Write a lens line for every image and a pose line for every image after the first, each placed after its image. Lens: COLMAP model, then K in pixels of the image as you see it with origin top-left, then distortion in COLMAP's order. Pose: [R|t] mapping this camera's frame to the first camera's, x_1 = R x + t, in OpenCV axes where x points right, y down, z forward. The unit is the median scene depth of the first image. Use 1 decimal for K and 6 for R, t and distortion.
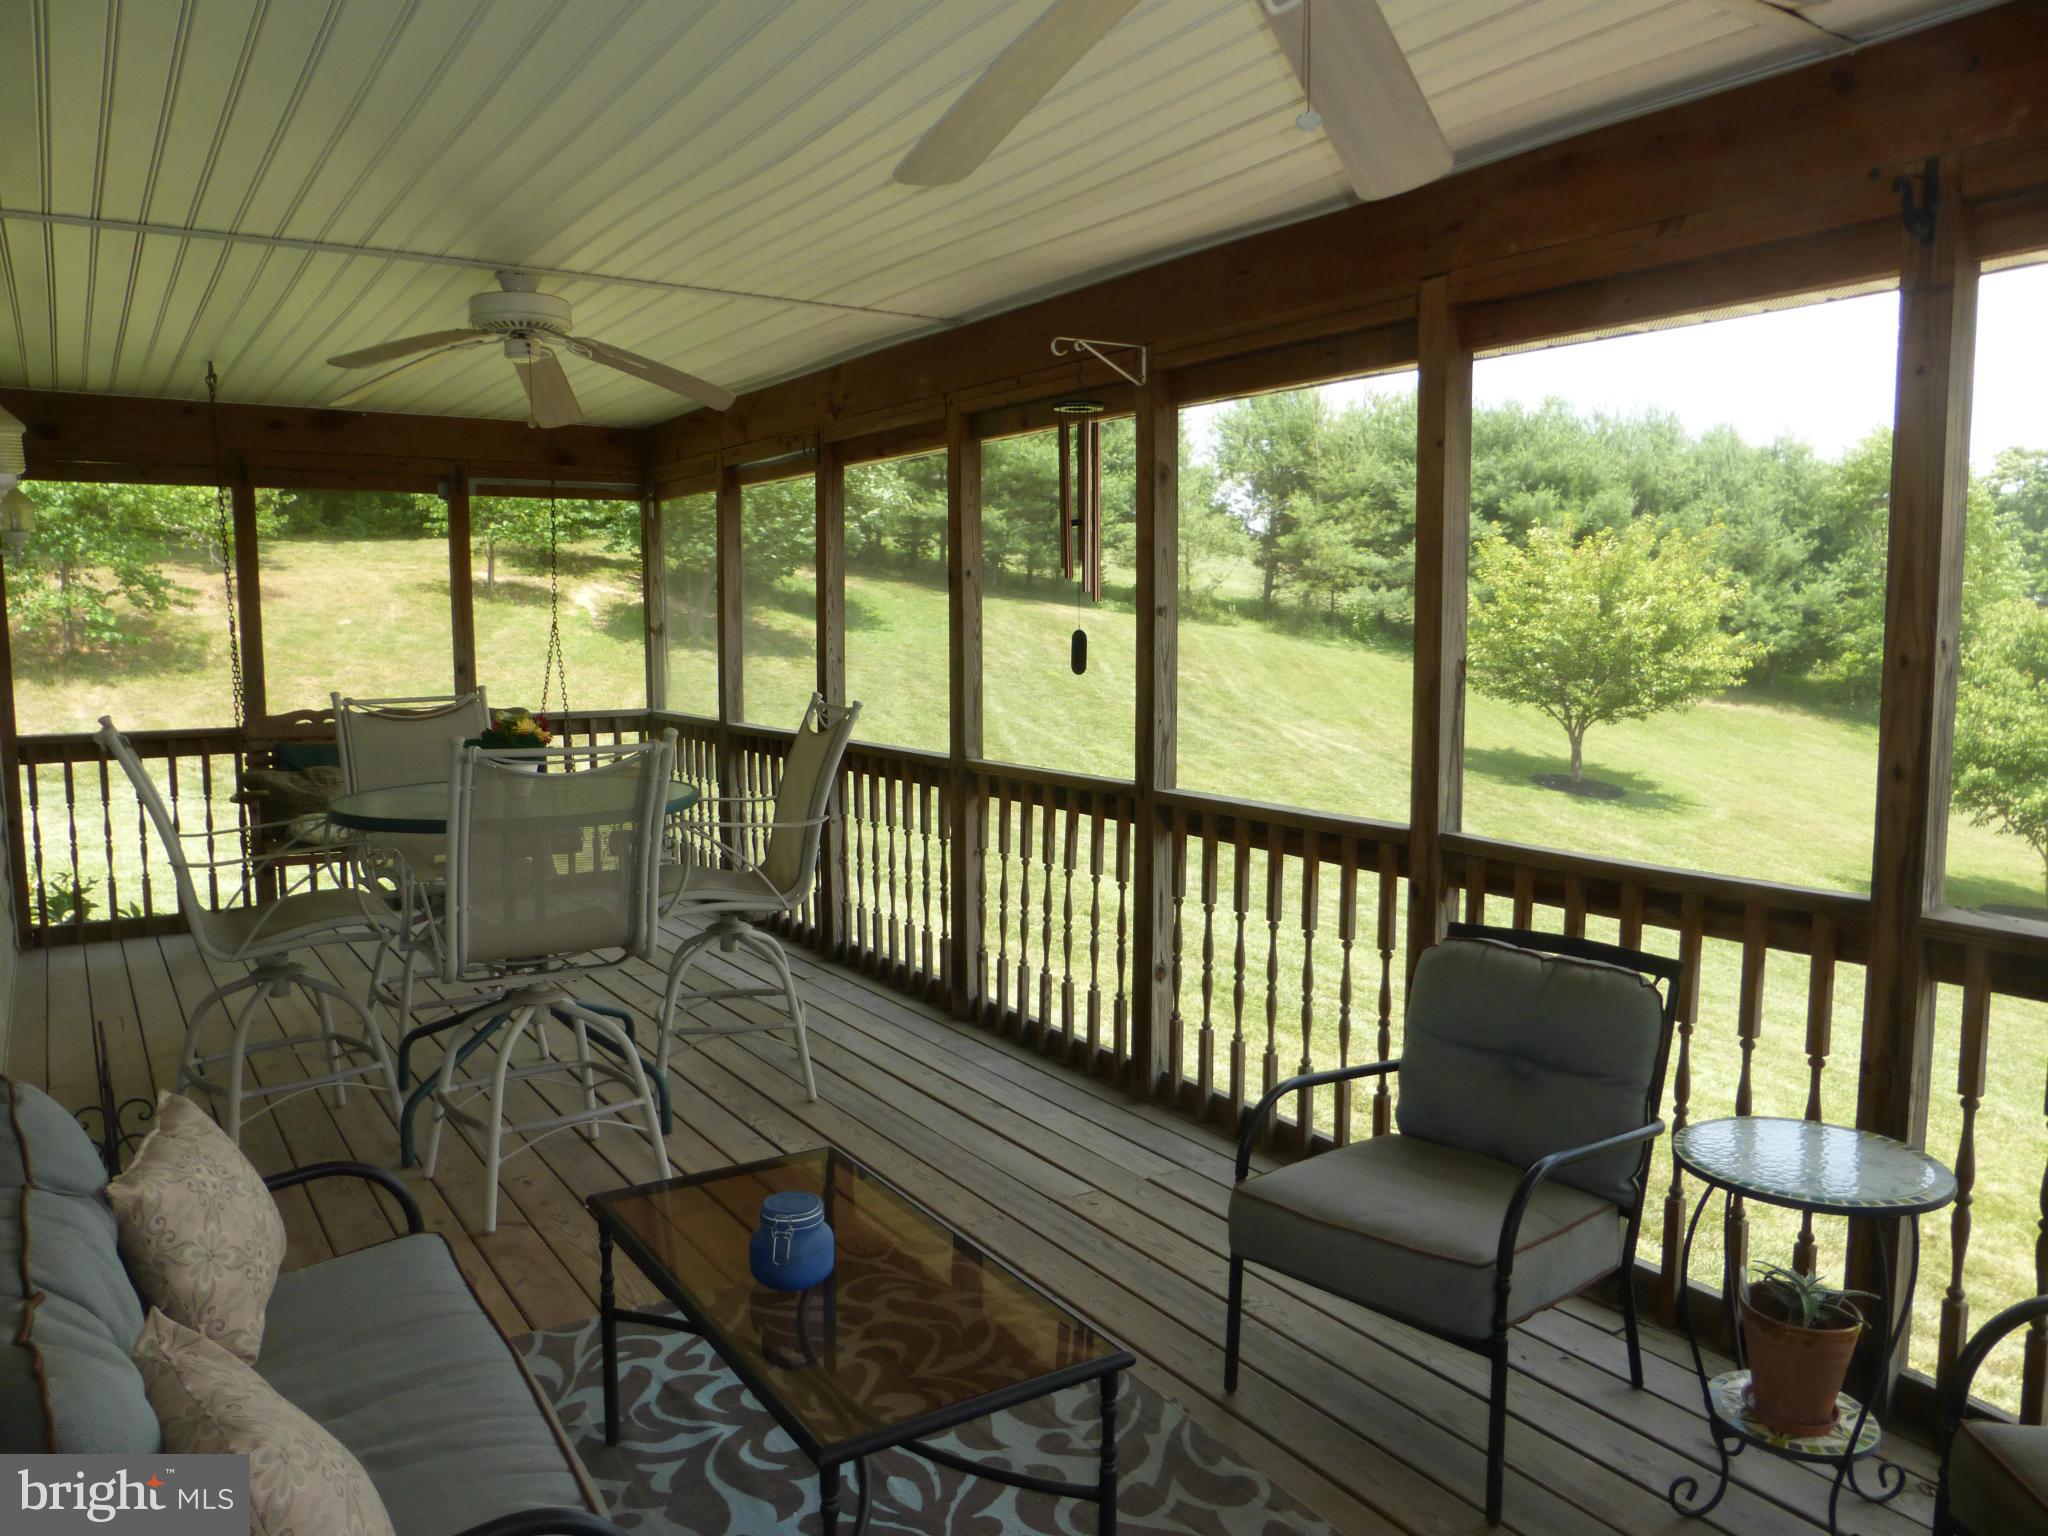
lens RADIAL K [[1474.1, 0, 1026.5], [0, 1474.1, 765.5], [0, 0, 1]] dist [-0.073635, 0.022102]
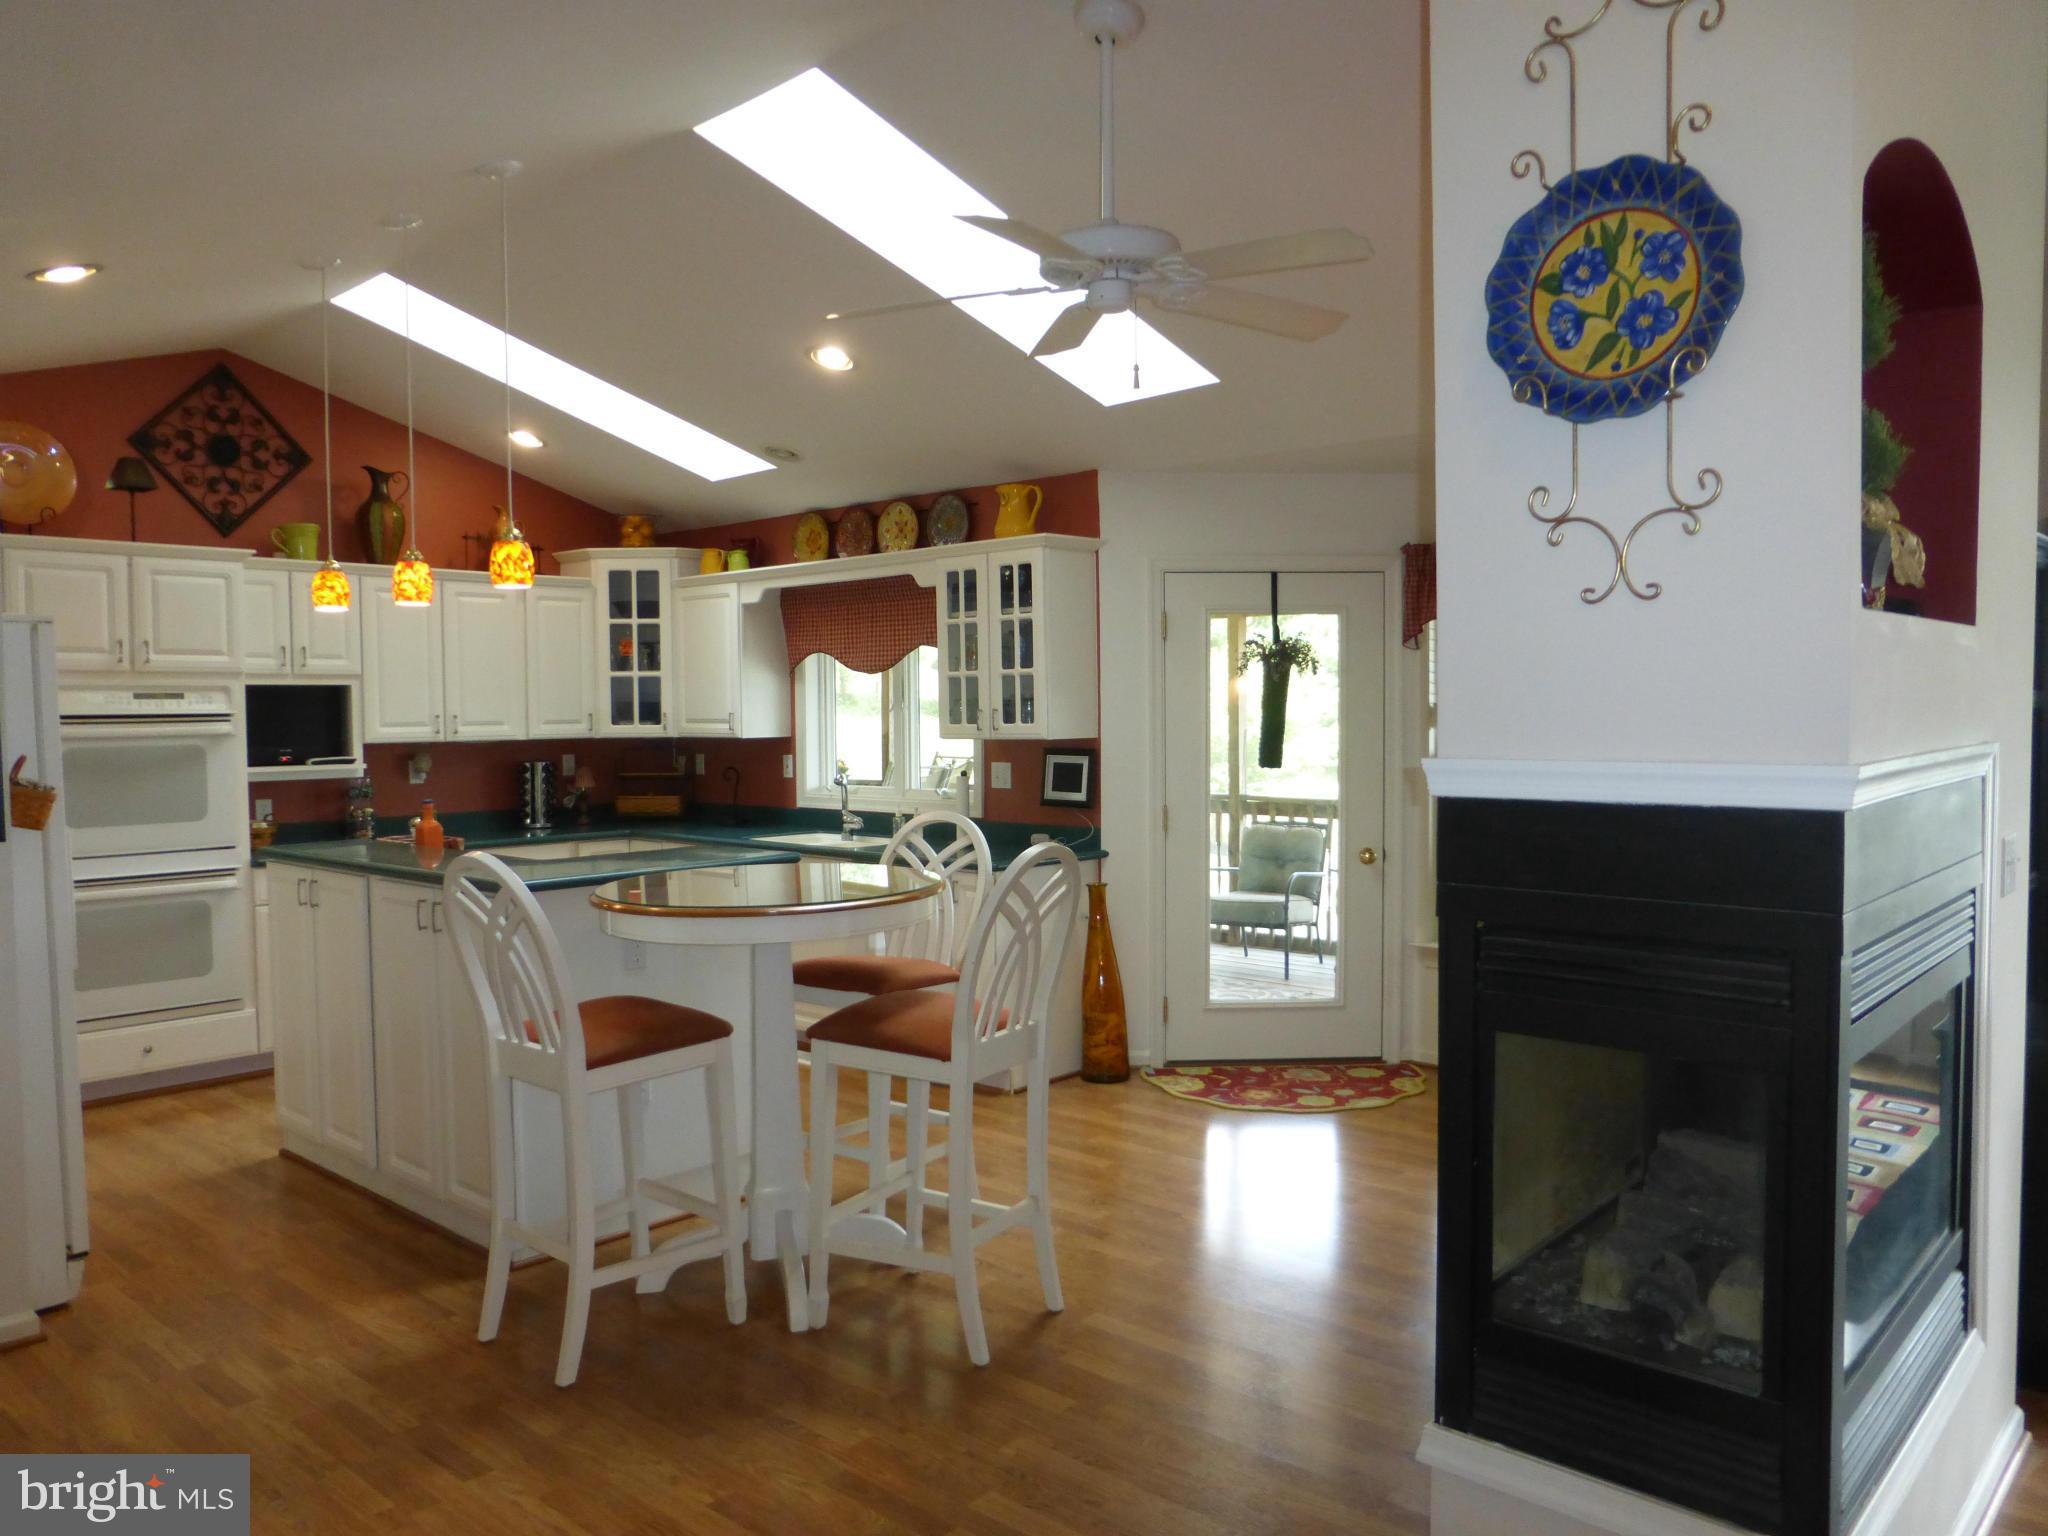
lens RADIAL K [[1474.1, 0, 1012.1], [0, 1474.1, 776.1], [0, 0, 1]] dist [-0.073635, 0.022102]
pose [[0.970402, -0.014634, 0.241053, -0.786480], [0.029034, 0.997992, -0.056293, 0.153928], [-0.239745, 0.061625, 0.968878, -1.547941]]
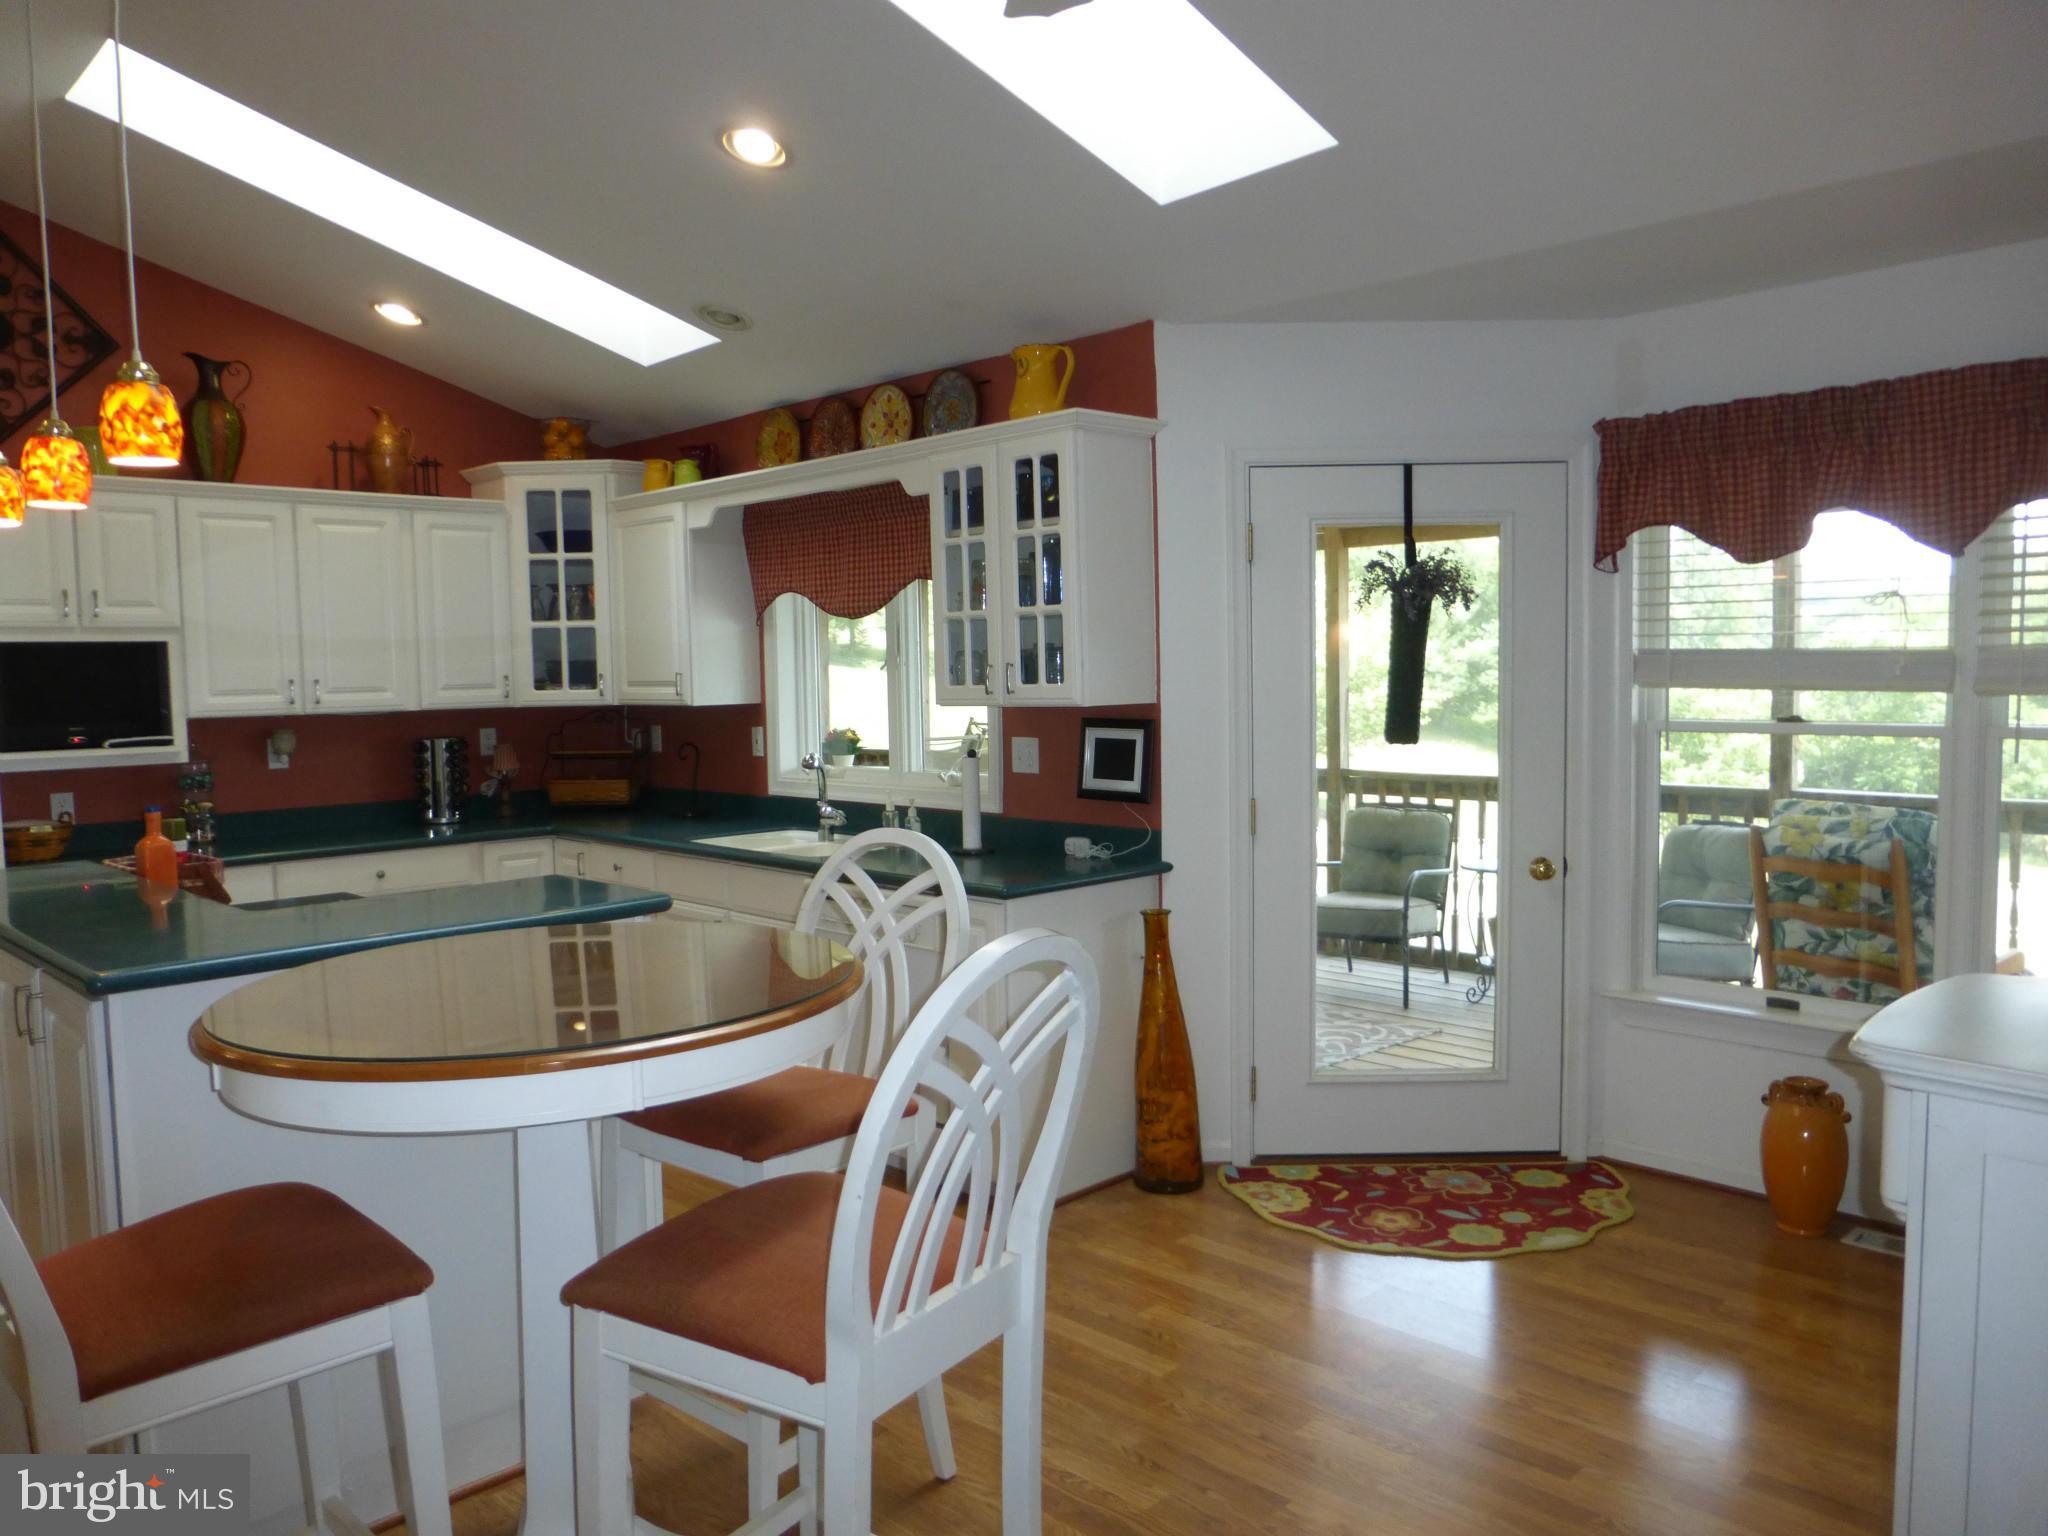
lens RADIAL K [[1474.1, 0, 1026.5], [0, 1474.1, 771.7], [0, 0, 1]] dist [-0.073635, 0.022102]
pose [[0.979653, -0.026493, 0.198944, -0.619931], [0.033693, 0.998891, -0.032890, 0.107793], [-0.197852, 0.038924, 0.979459, -1.067758]]
